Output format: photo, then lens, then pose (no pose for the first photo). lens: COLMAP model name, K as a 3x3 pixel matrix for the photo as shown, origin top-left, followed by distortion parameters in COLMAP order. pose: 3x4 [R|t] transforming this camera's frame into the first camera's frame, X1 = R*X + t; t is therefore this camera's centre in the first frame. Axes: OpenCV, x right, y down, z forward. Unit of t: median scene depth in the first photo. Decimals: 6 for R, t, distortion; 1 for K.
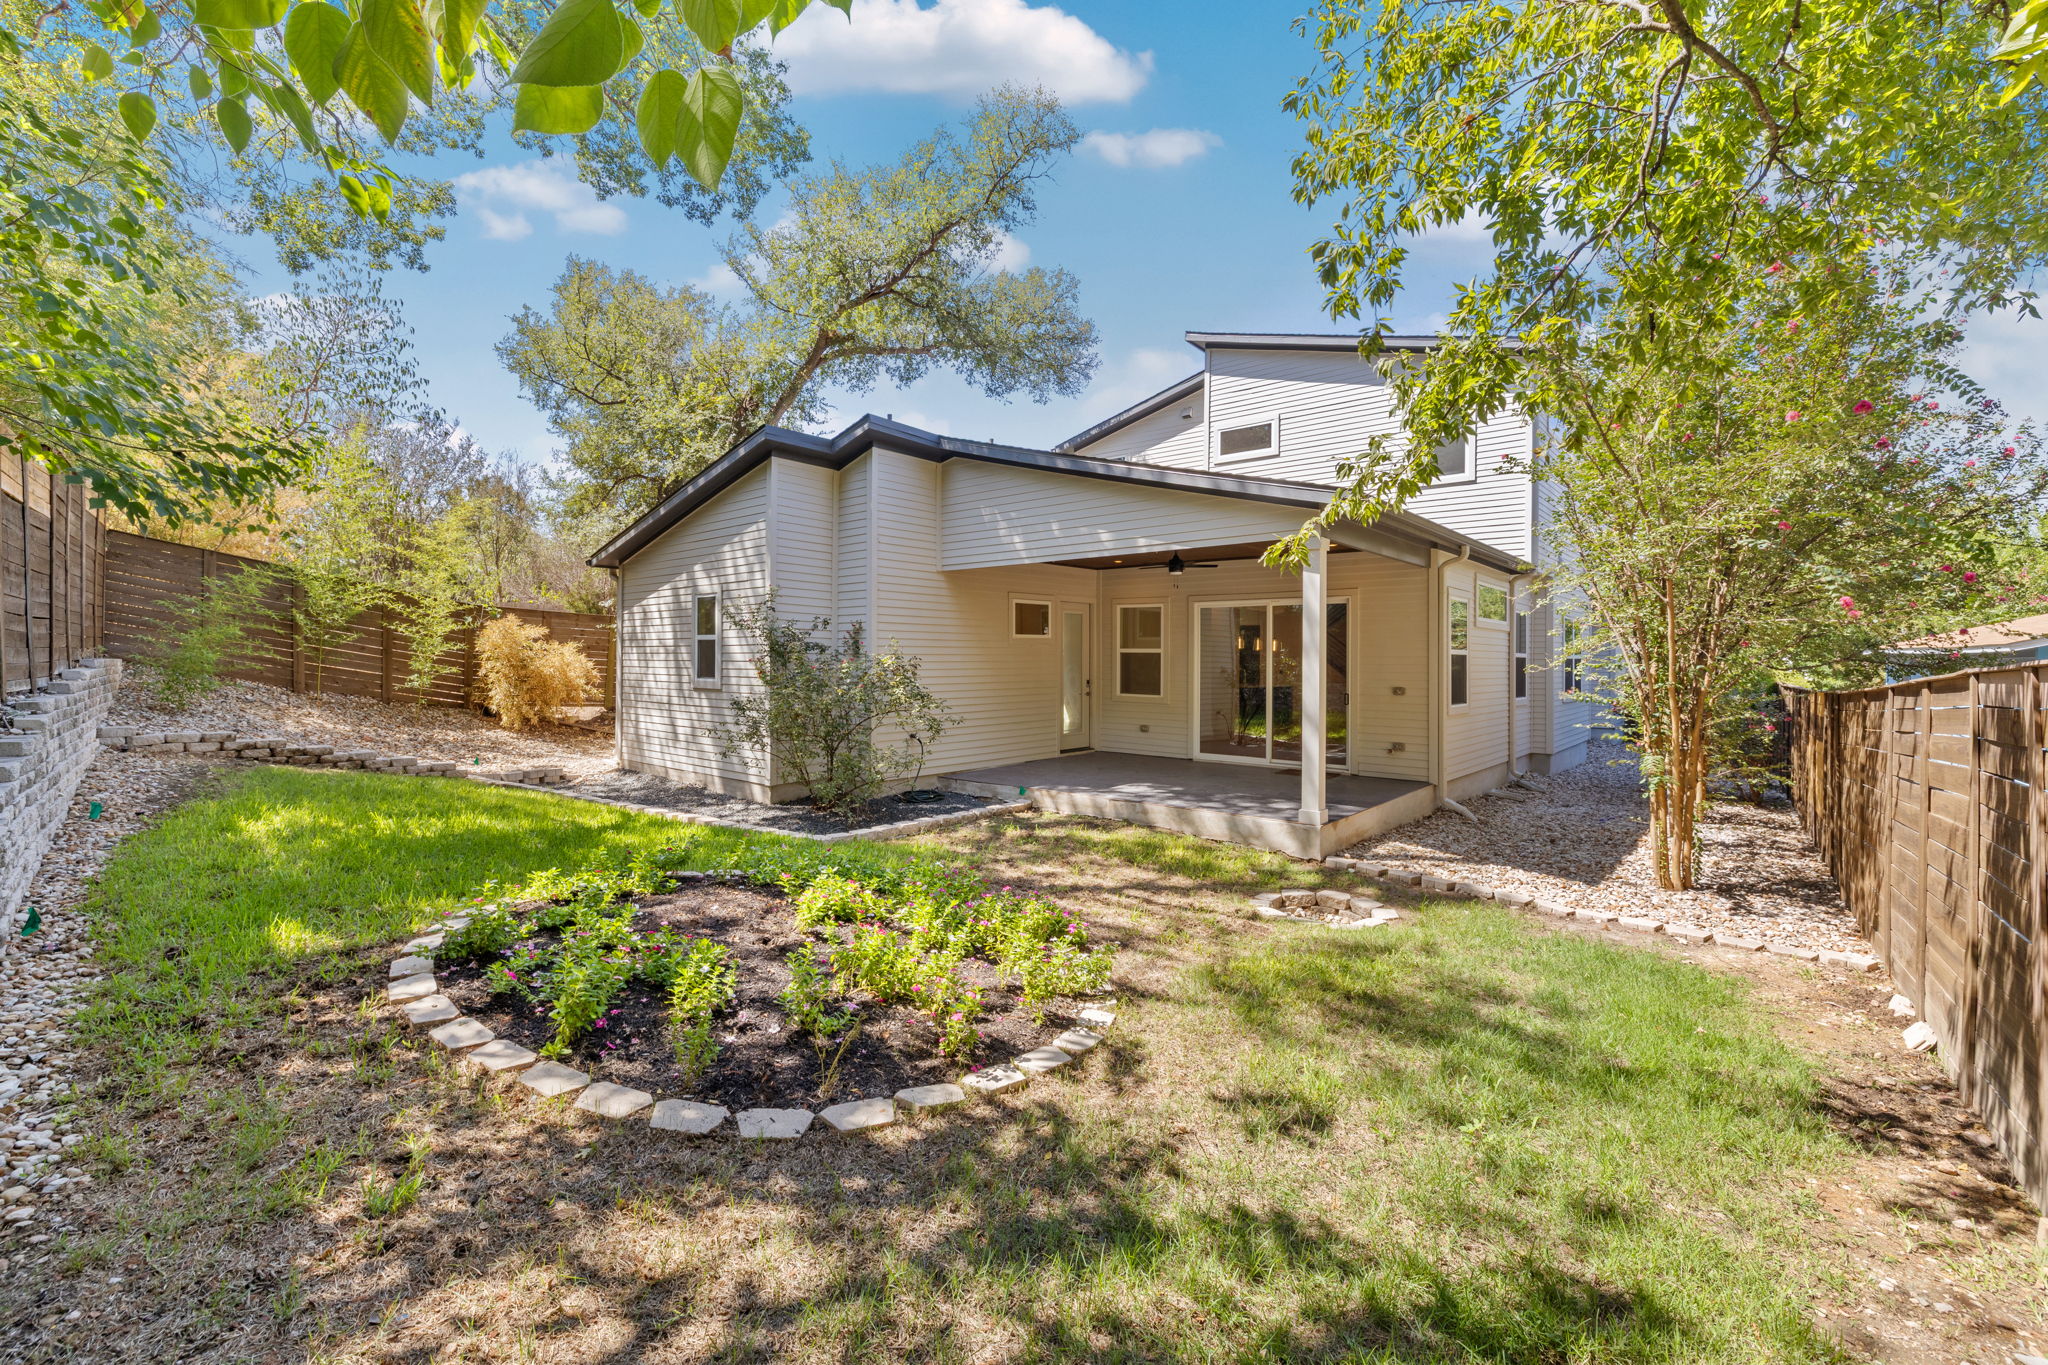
lens RADIAL K [[879.3, 0, 1029.7], [0, 879.3, 652.3], [0, 0, 1]] dist [0.000477, 0.000082]
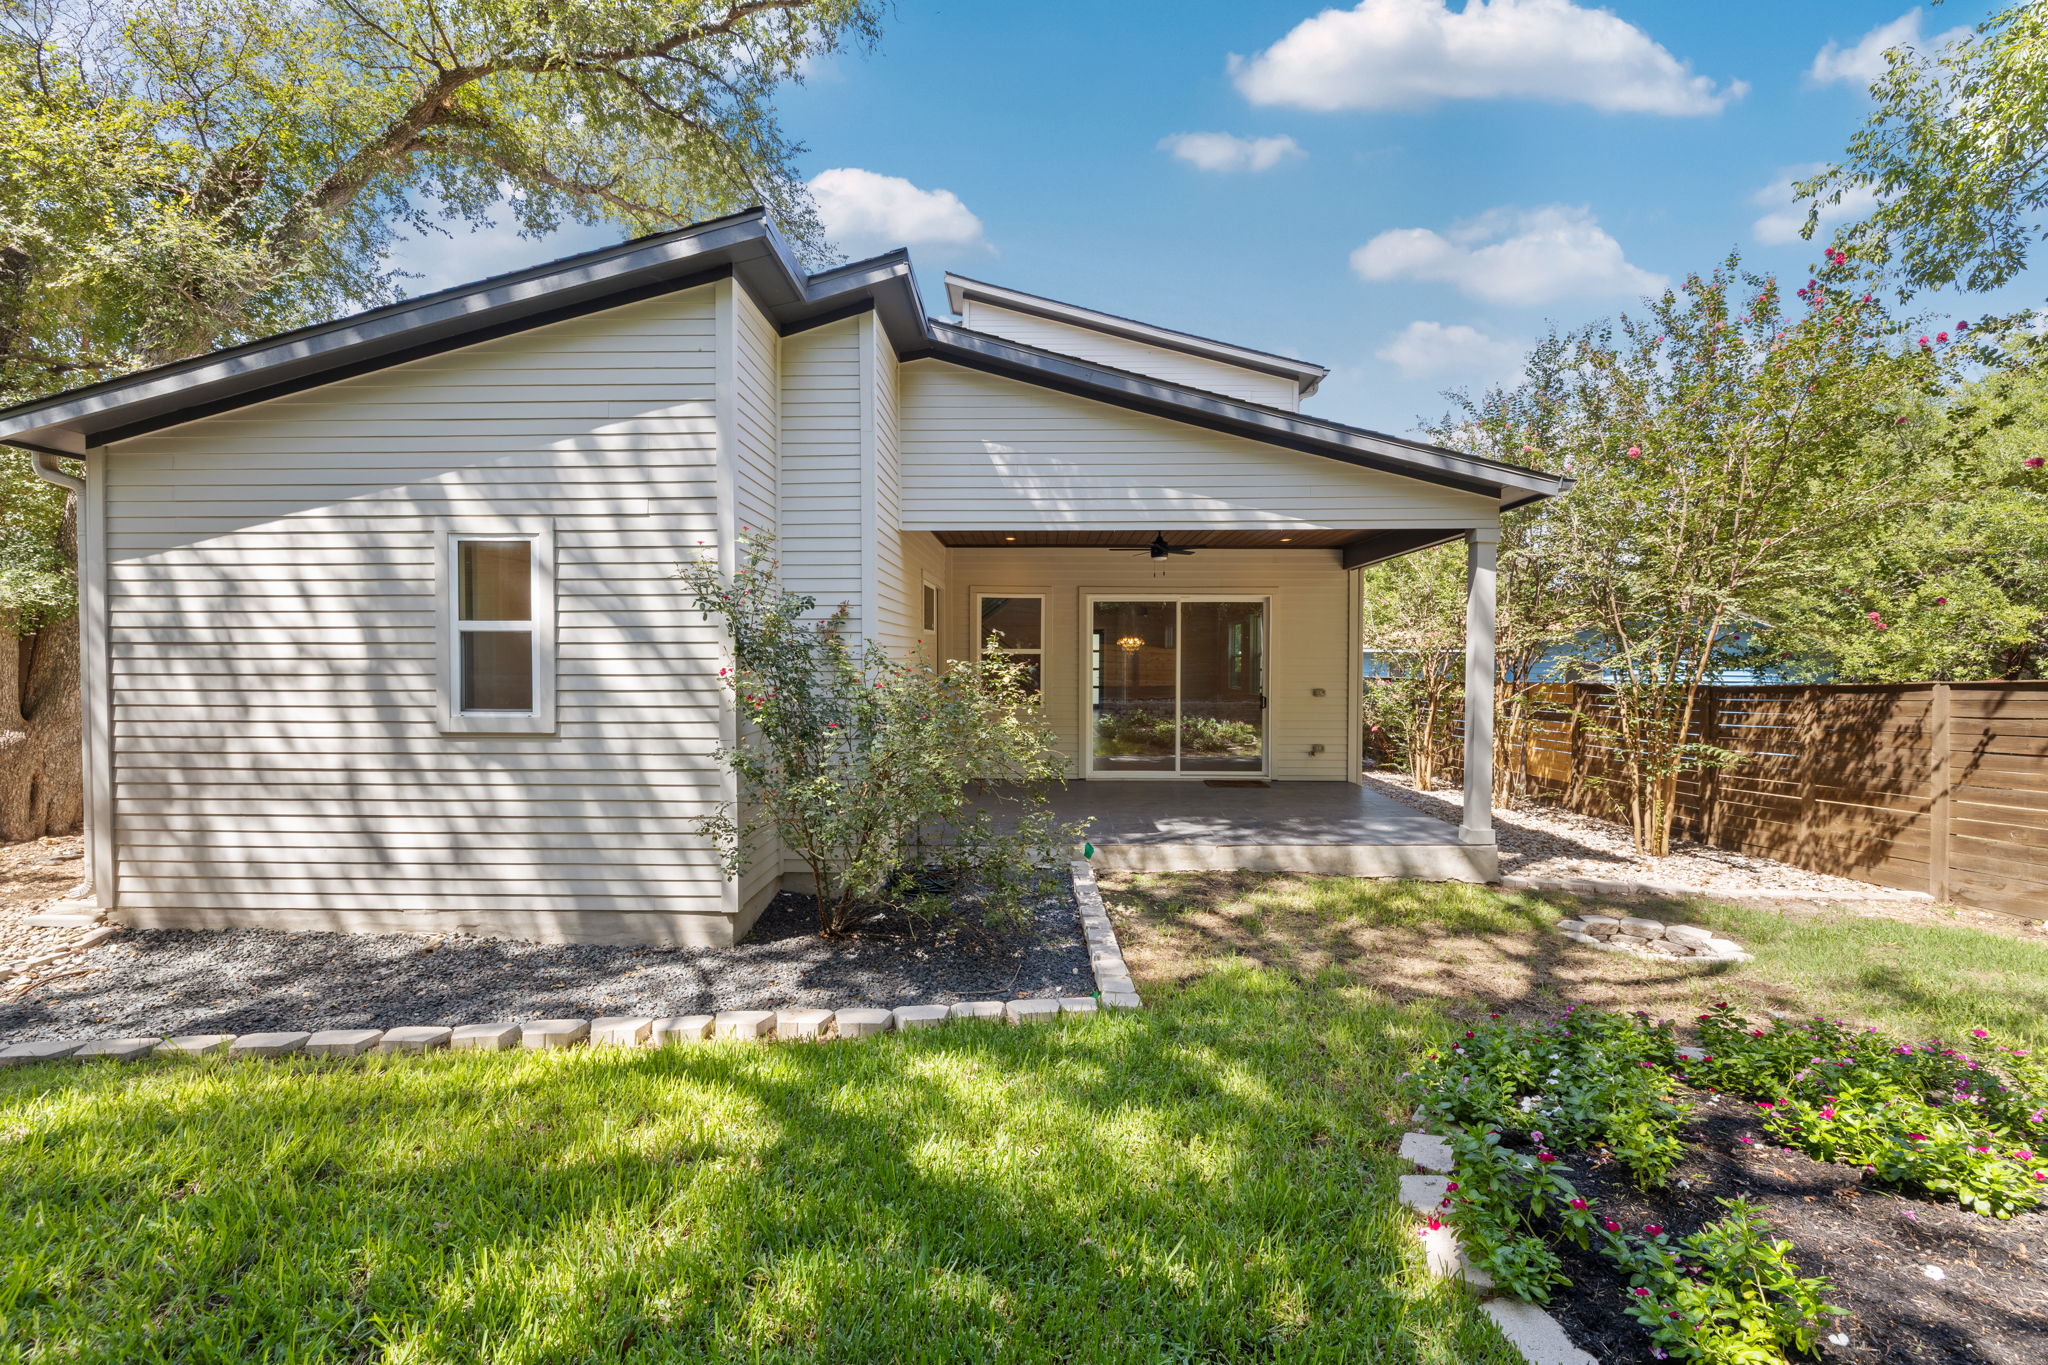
lens RADIAL K [[855.6, 0, 1020.2], [0, 855.6, 668.4], [0, 0, 1]] dist [-0.000727, -0.000086]
pose [[0.762808, -0.015197, 0.646446, -0.391080], [-0.001544, 0.999678, 0.025324, -0.006057], [-0.646623, -0.020316, 0.762539, 0.404730]]
